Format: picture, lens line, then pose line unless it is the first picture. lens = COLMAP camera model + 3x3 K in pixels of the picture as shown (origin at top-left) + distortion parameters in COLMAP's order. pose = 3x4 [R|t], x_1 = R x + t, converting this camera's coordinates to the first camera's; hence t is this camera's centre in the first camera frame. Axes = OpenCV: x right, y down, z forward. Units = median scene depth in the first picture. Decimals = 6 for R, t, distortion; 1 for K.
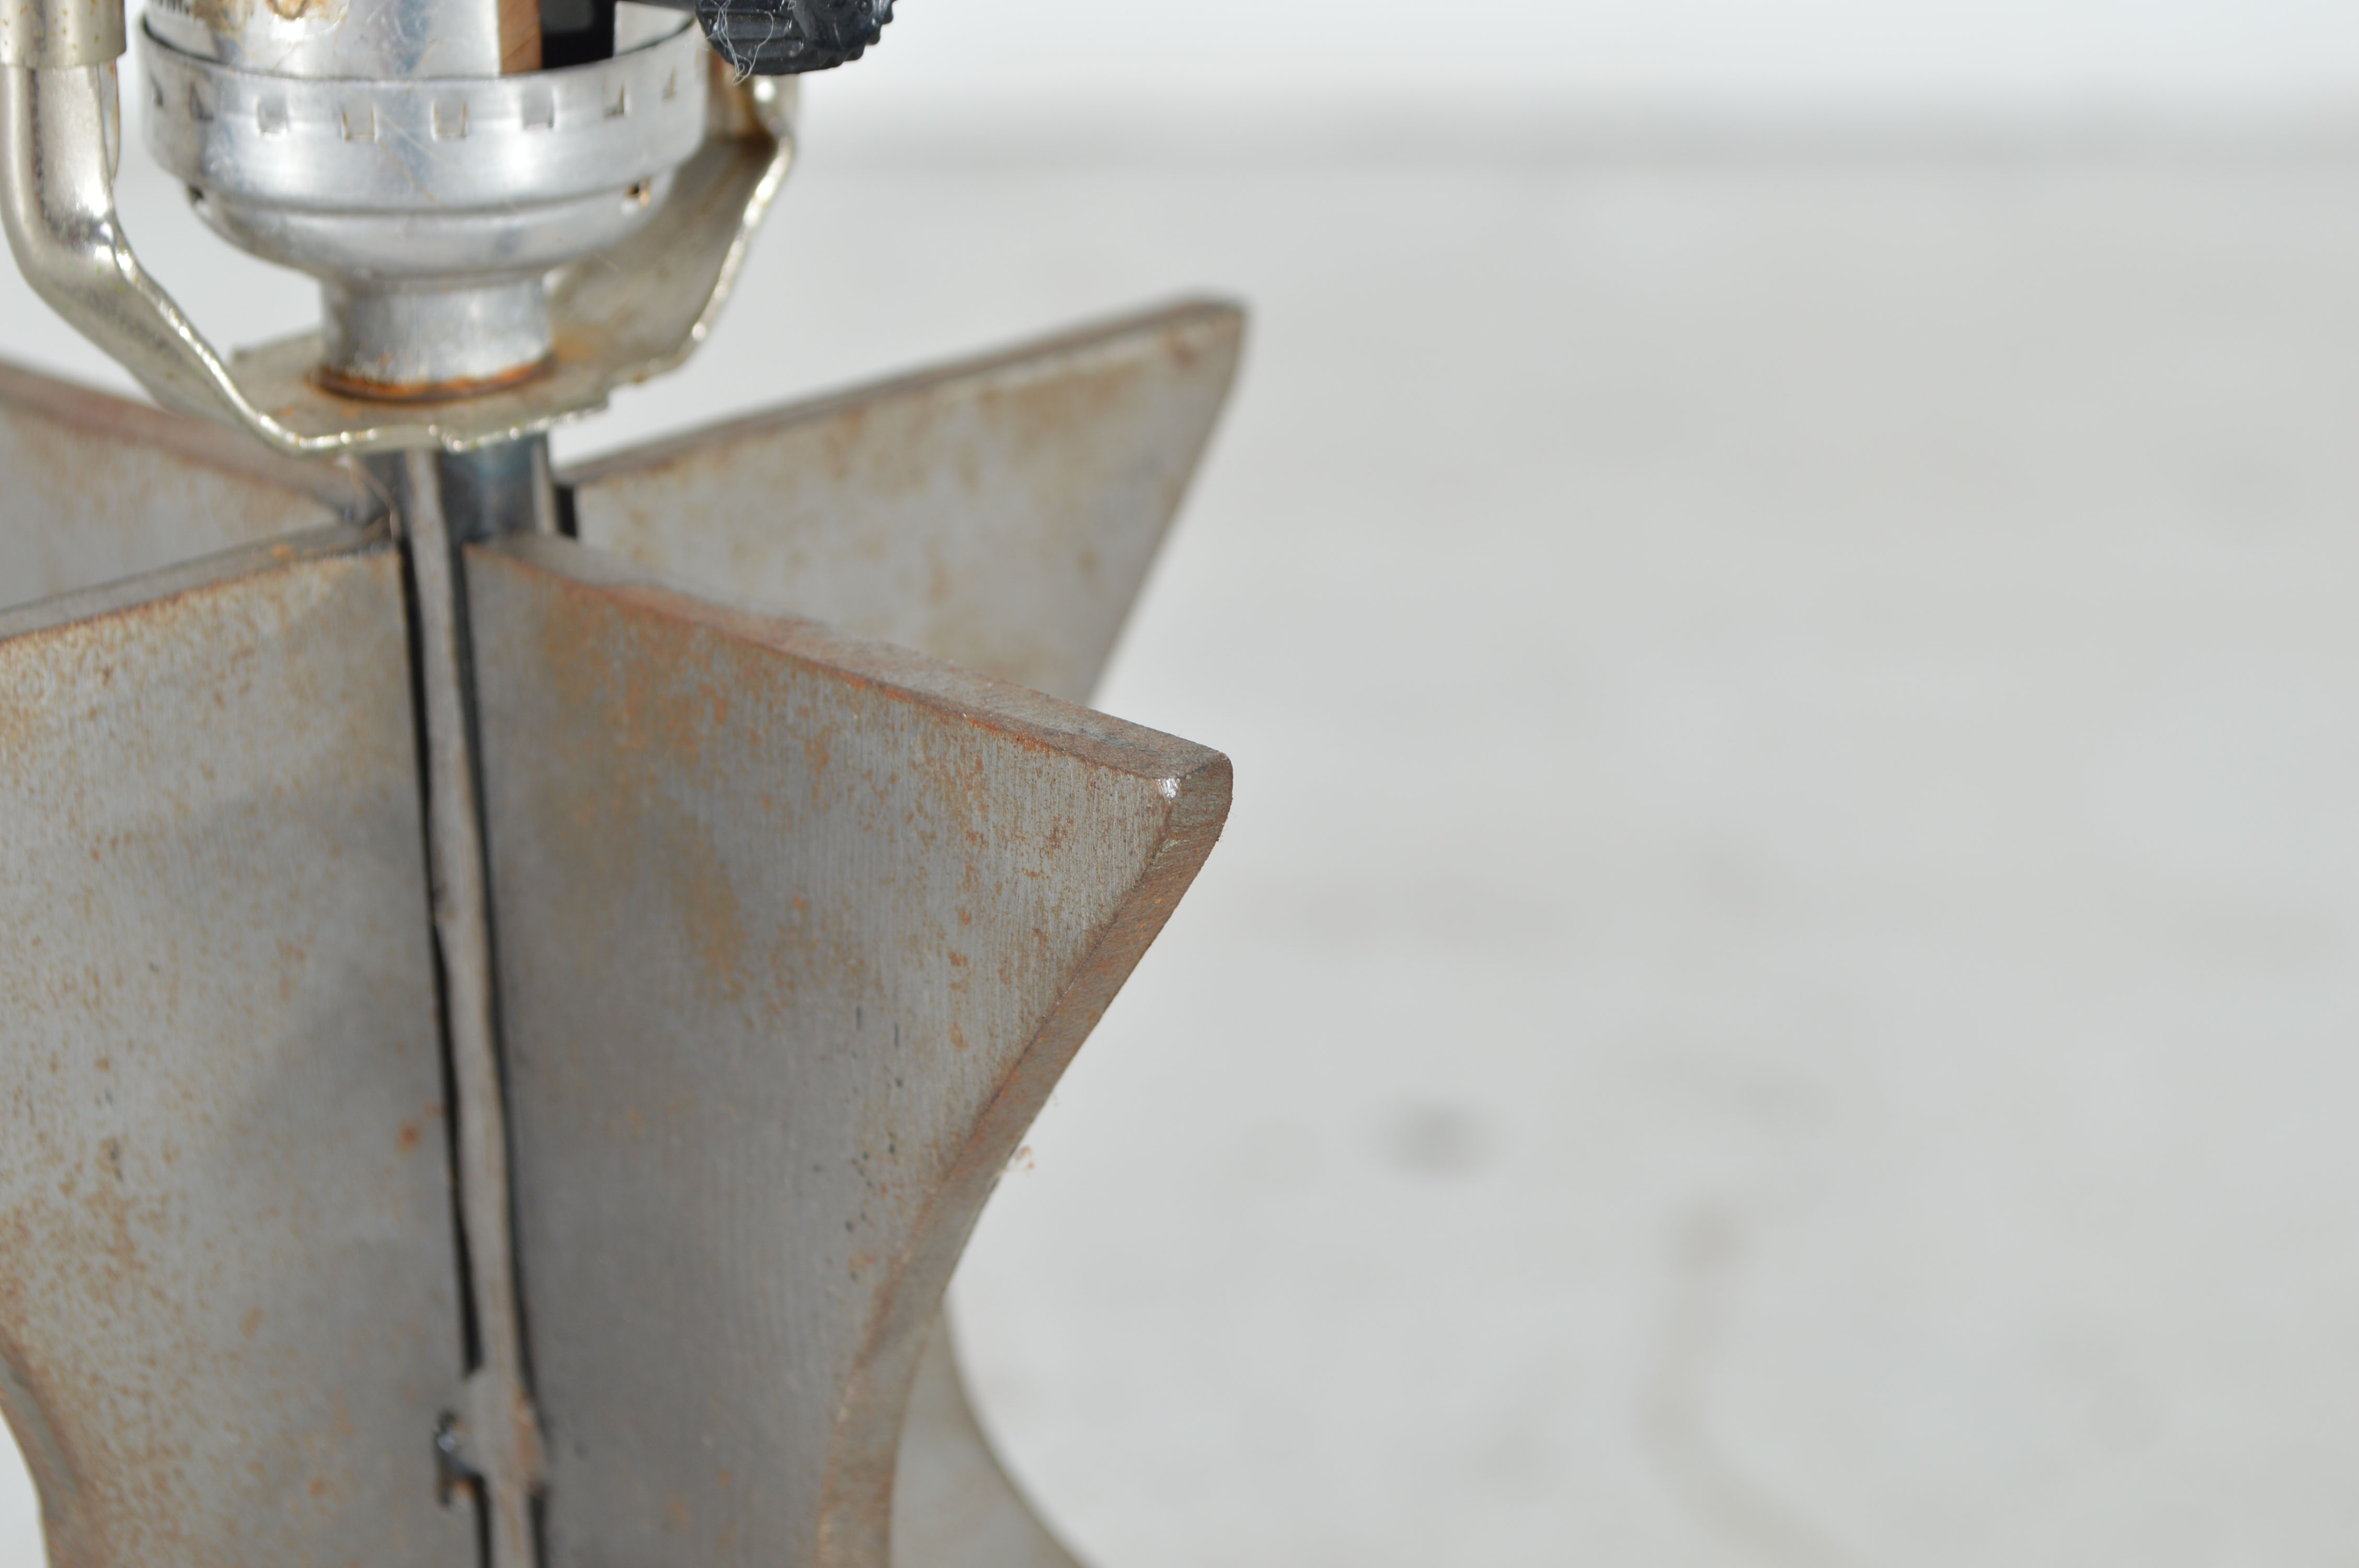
lens RADIAL K [[5296.3, 0, 1184.9], [0, 5296.3, 799.2], [0, 0, 1]] dist [0.026371, 0.000000]
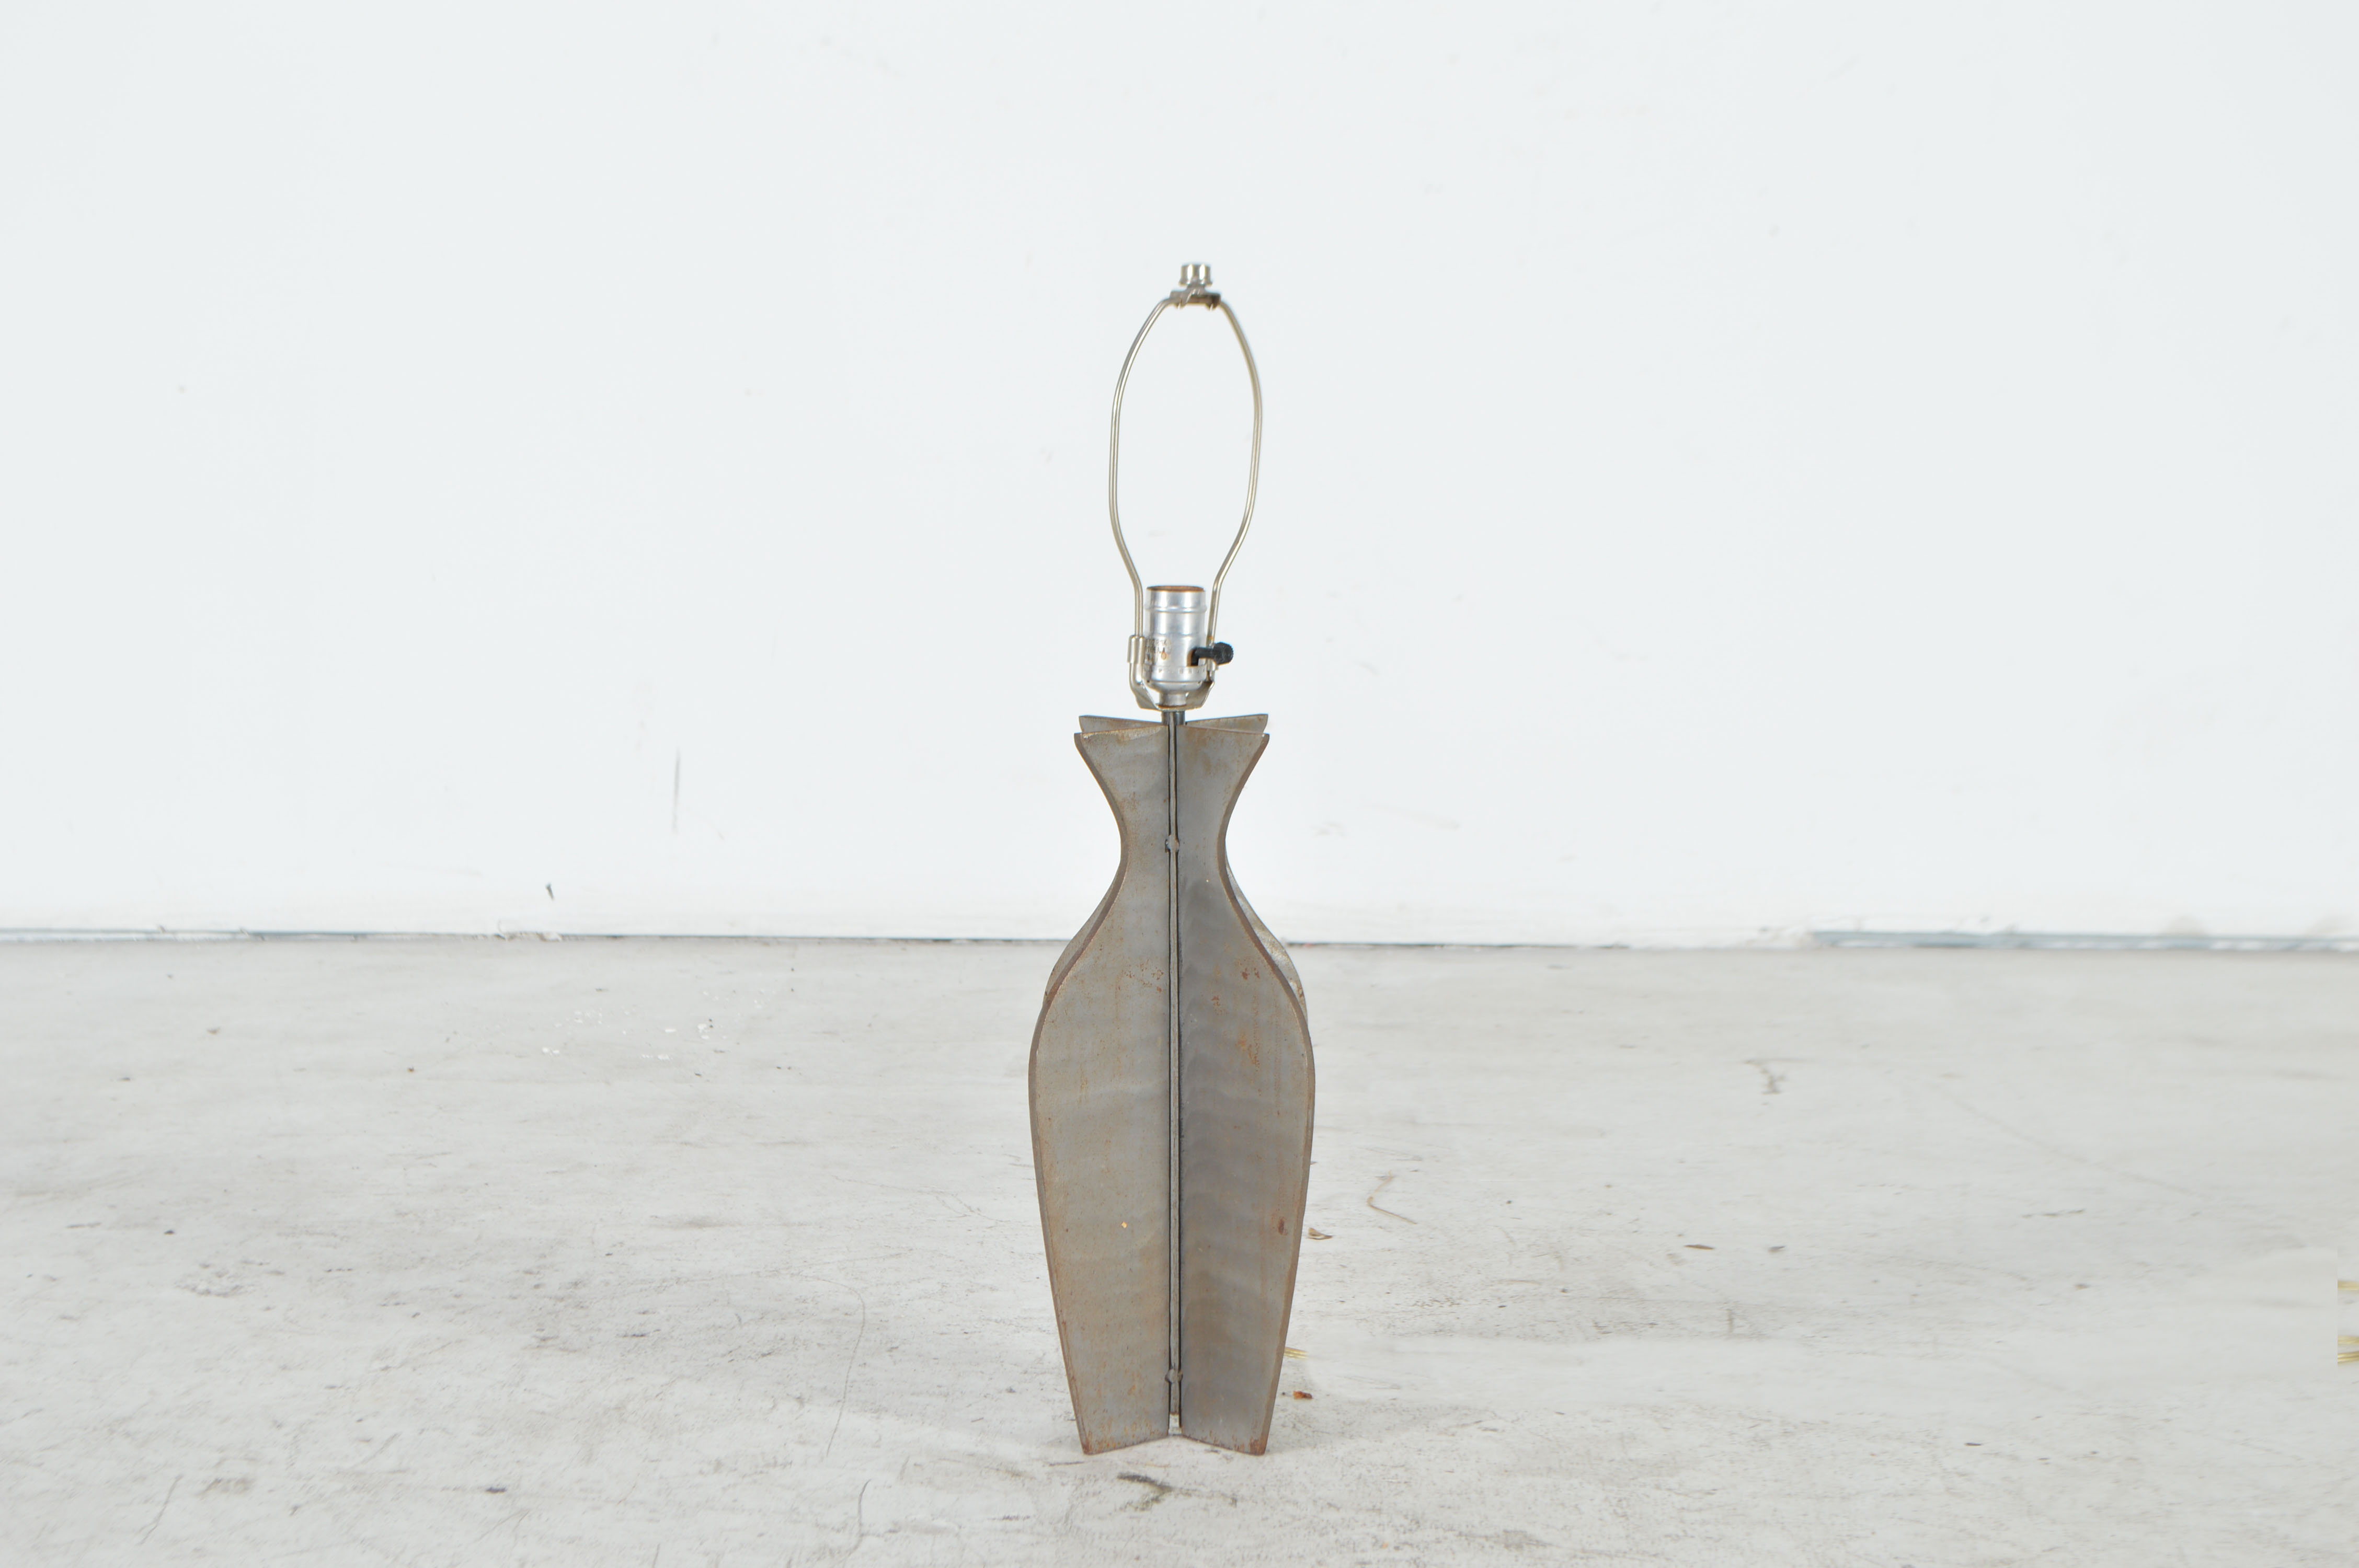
lens RADIAL K [[4888.3, 0, 1165.3], [0, 4888.3, 785.6], [0, 0, 1]] dist [0.025795, 0.000000]
pose [[0.999789, 0.017503, 0.010780, -0.237167], [-0.014520, 0.972510, -0.232407, 1.855802], [-0.014552, 0.232202, 0.972559, -6.541175]]
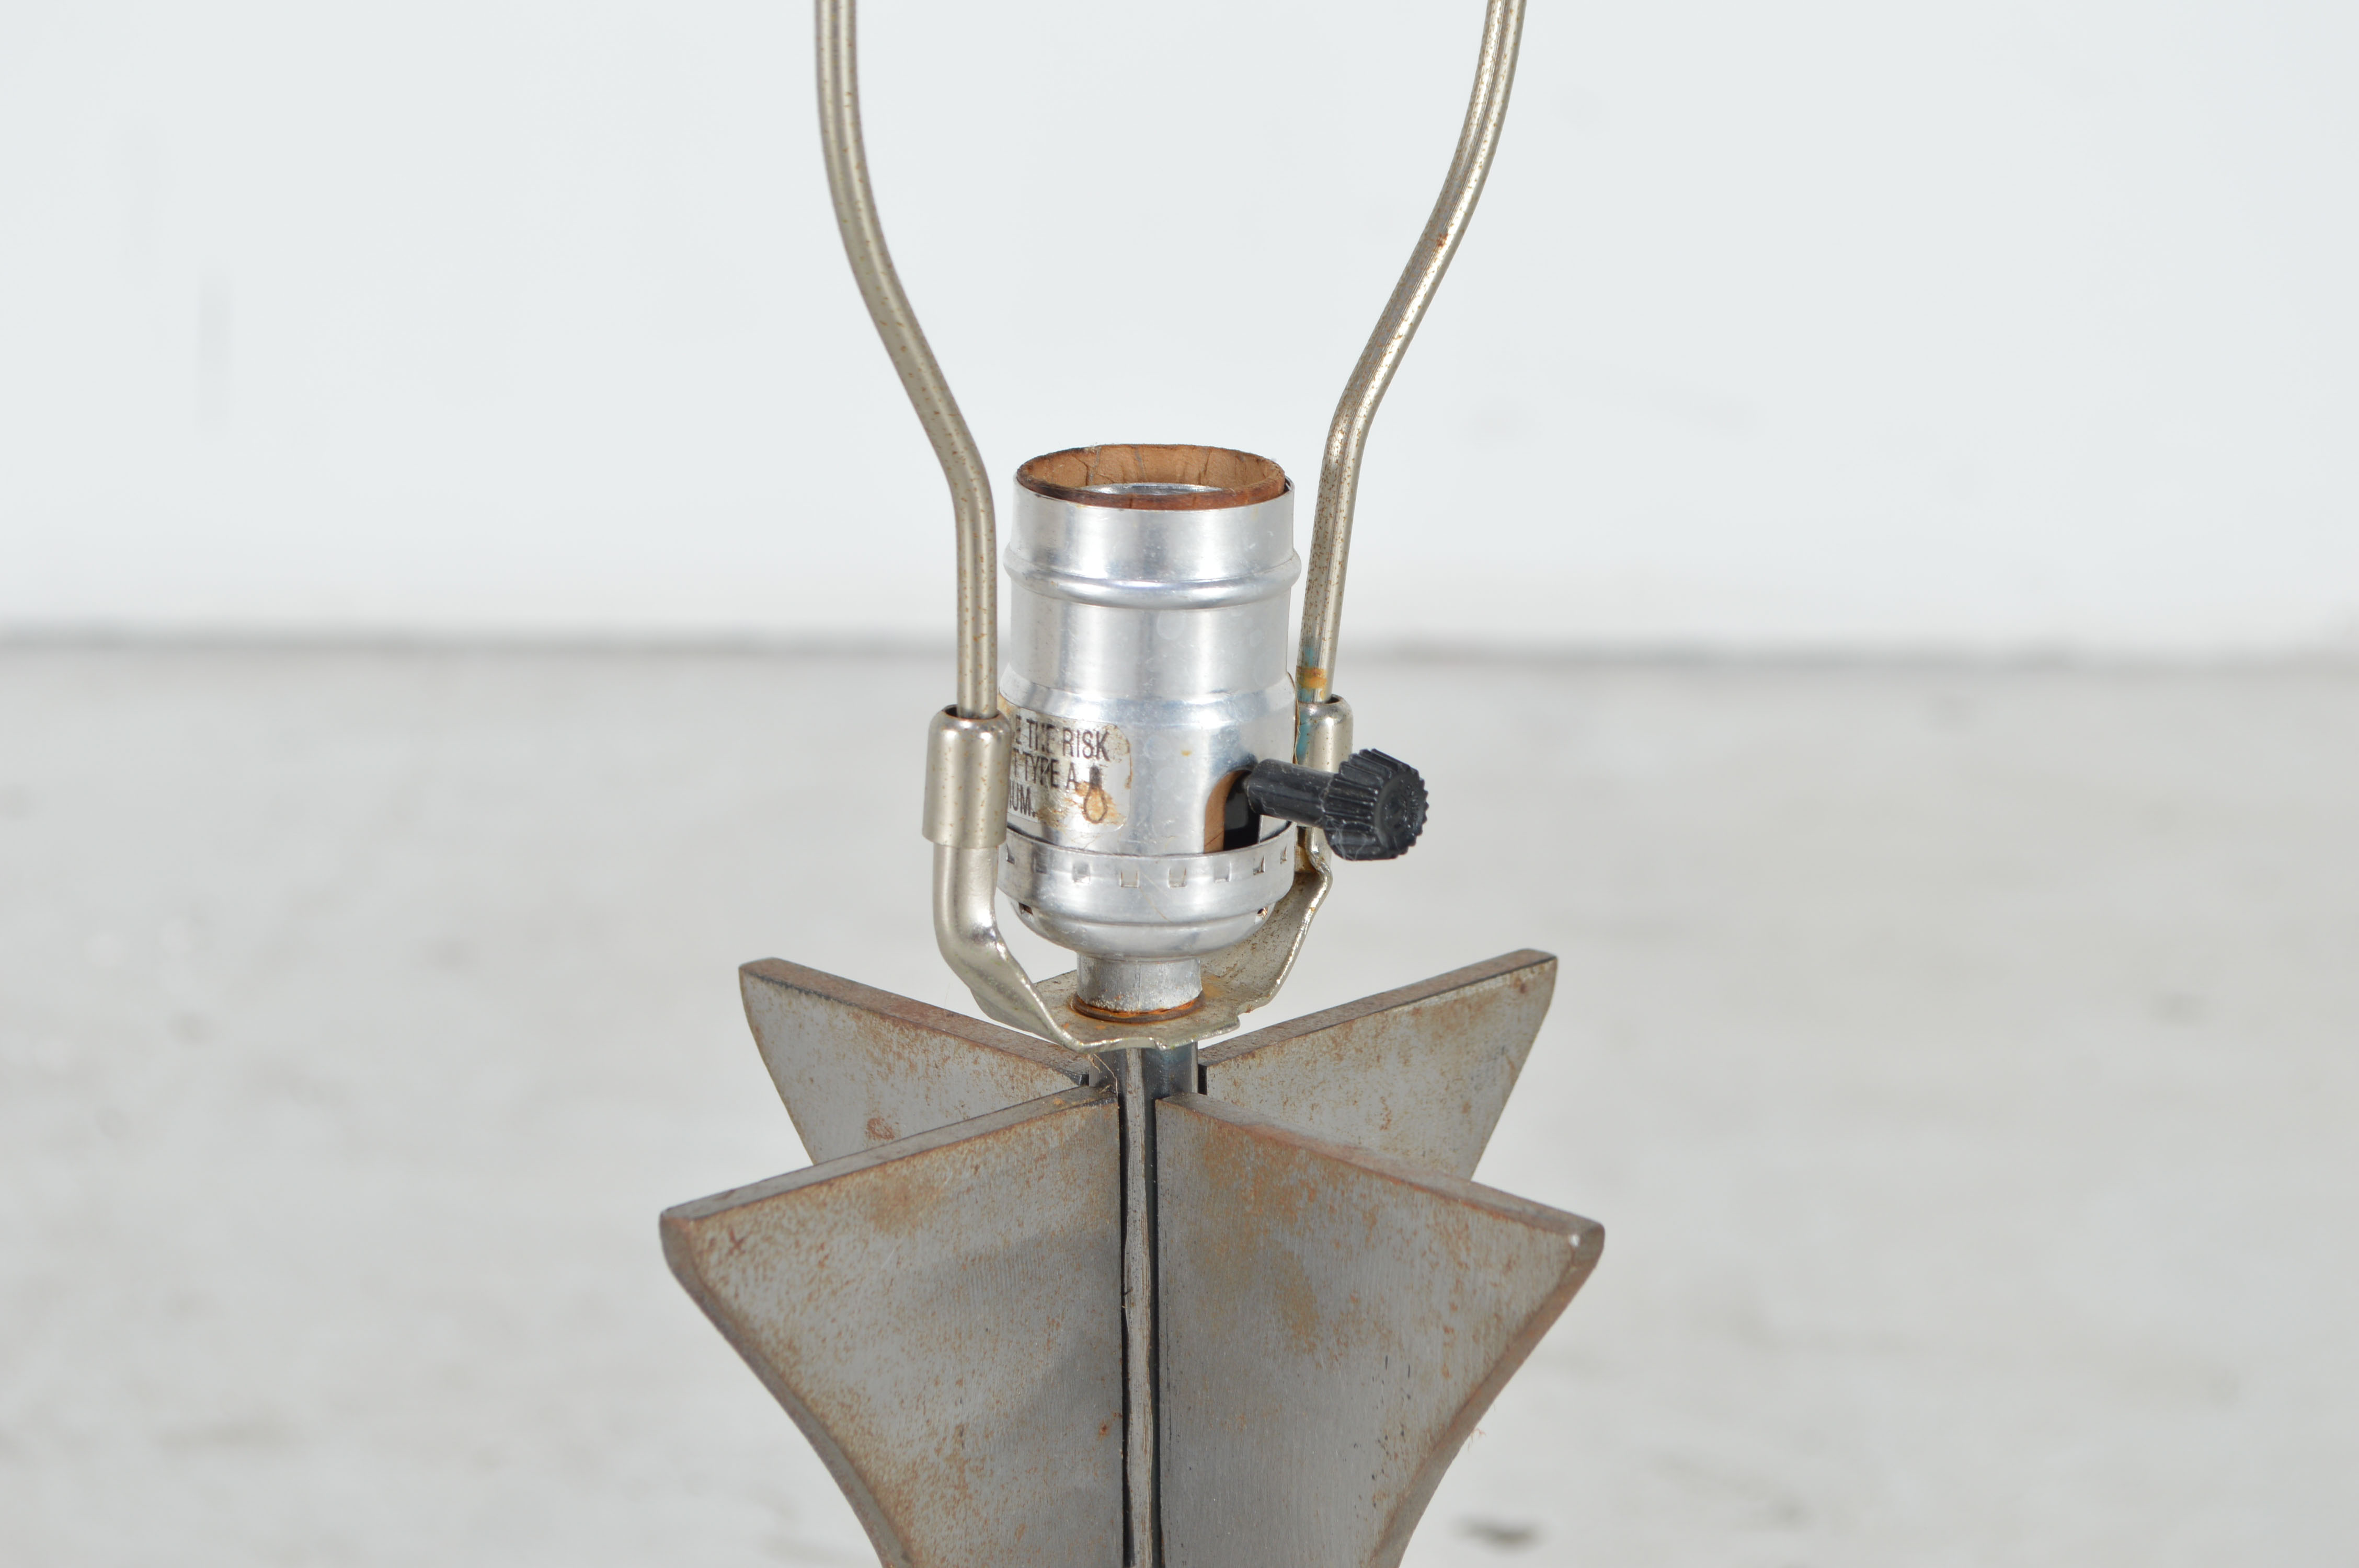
lens RADIAL K [[5296.3, 0, 1175.6], [0, 5296.3, 789.3], [0, 0, 1]] dist [0.026371, 0.000000]
pose [[0.999820, 0.016765, 0.008923, -0.148701], [-0.015942, 0.996214, -0.085458, 0.001220], [-0.010322, 0.085300, 0.996302, -0.829524]]
